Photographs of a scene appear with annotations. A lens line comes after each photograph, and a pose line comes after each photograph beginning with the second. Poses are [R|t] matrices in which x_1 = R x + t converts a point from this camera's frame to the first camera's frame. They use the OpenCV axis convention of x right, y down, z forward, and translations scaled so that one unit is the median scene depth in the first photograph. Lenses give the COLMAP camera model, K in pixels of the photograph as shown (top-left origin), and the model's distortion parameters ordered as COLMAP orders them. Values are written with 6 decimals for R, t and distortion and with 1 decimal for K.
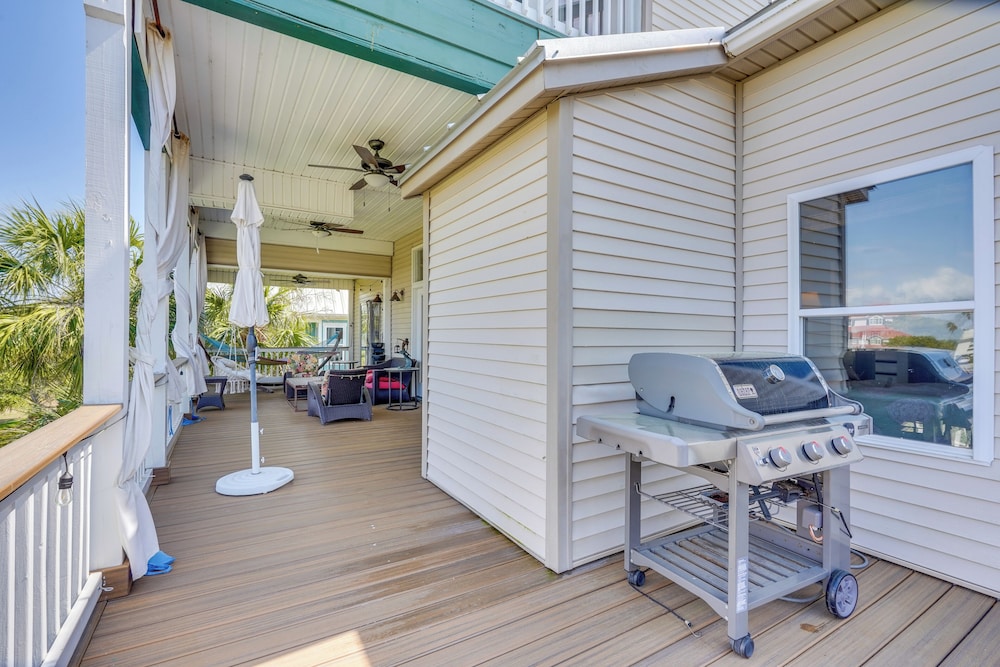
lens RADIAL K [[451.6, 0, 489.8], [0, 451.6, 329.1], [0, 0, 1]] dist [-0.002031, -0.000008]
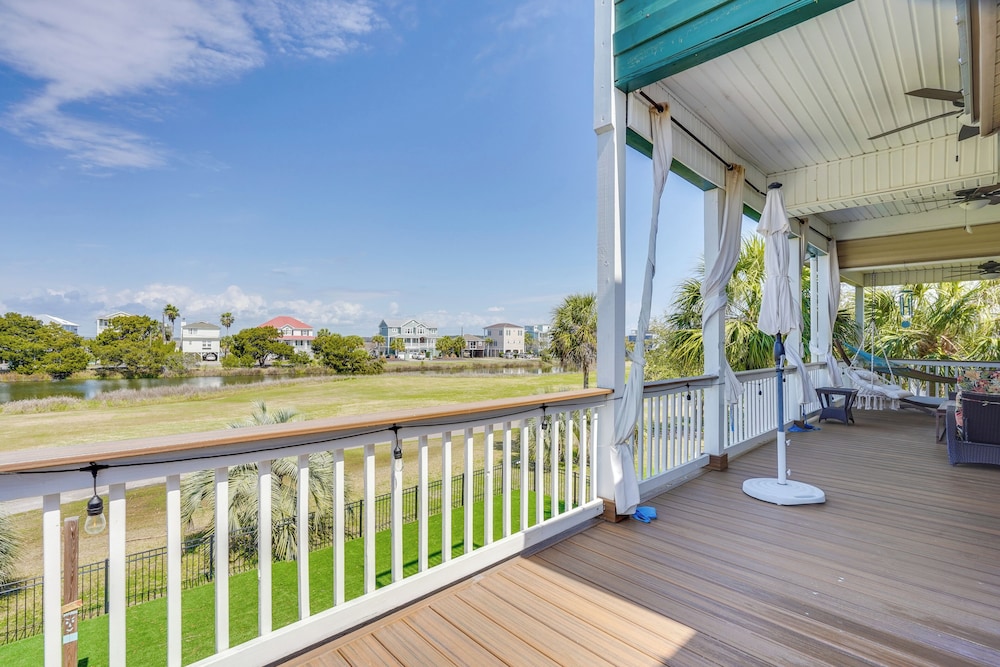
lens RADIAL K [[459.7, 0, 500.0], [0, 459.7, 333.5], [0, 0, 1]] dist [0.000408, 0.000305]
pose [[0.246060, -0.021737, -0.969011, 0.299664], [0.009857, 0.999753, -0.019924, 0.006673], [0.969205, -0.004649, 0.246213, 0.158230]]
